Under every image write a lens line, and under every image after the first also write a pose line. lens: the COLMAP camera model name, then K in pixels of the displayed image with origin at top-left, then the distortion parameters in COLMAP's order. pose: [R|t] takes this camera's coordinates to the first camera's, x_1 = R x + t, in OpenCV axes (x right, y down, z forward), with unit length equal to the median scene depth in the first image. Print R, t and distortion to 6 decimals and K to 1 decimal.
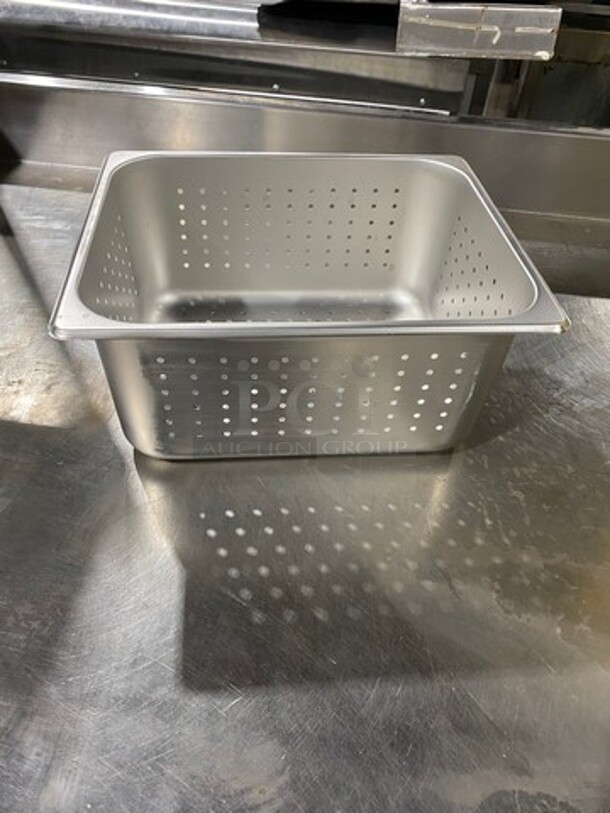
lens RADIAL K [[614.4, 0, 305.0], [0, 614.4, 406.5], [0, 0, 1]] dist [-0.004469, -0.006762]
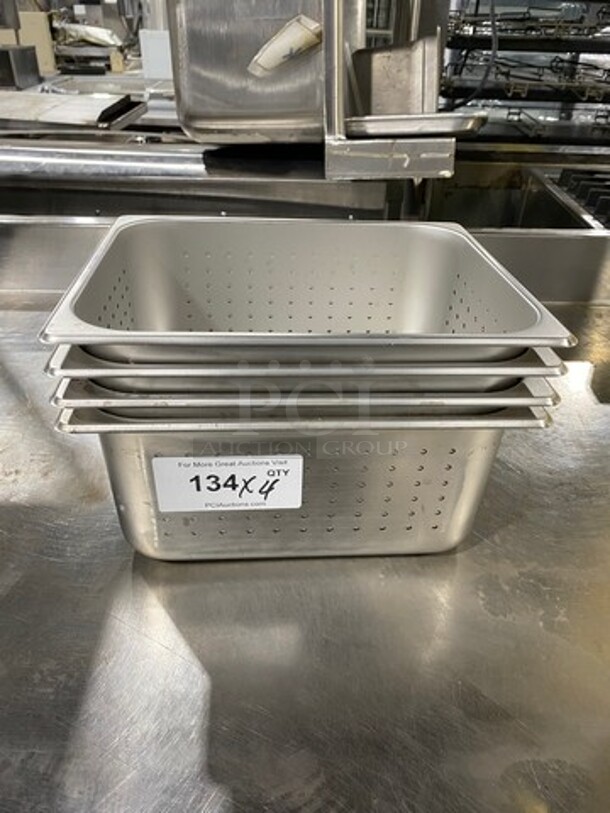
lens RADIAL K [[614.4, 0, 305.0], [0, 614.4, 406.5], [0, 0, 1]] dist [-0.004469, -0.006762]
pose [[0.991174, -0.088508, 0.098698, -0.063964], [0.106112, 0.975947, -0.190439, 0.103363], [-0.079468, 0.199231, 0.976725, -0.099660]]
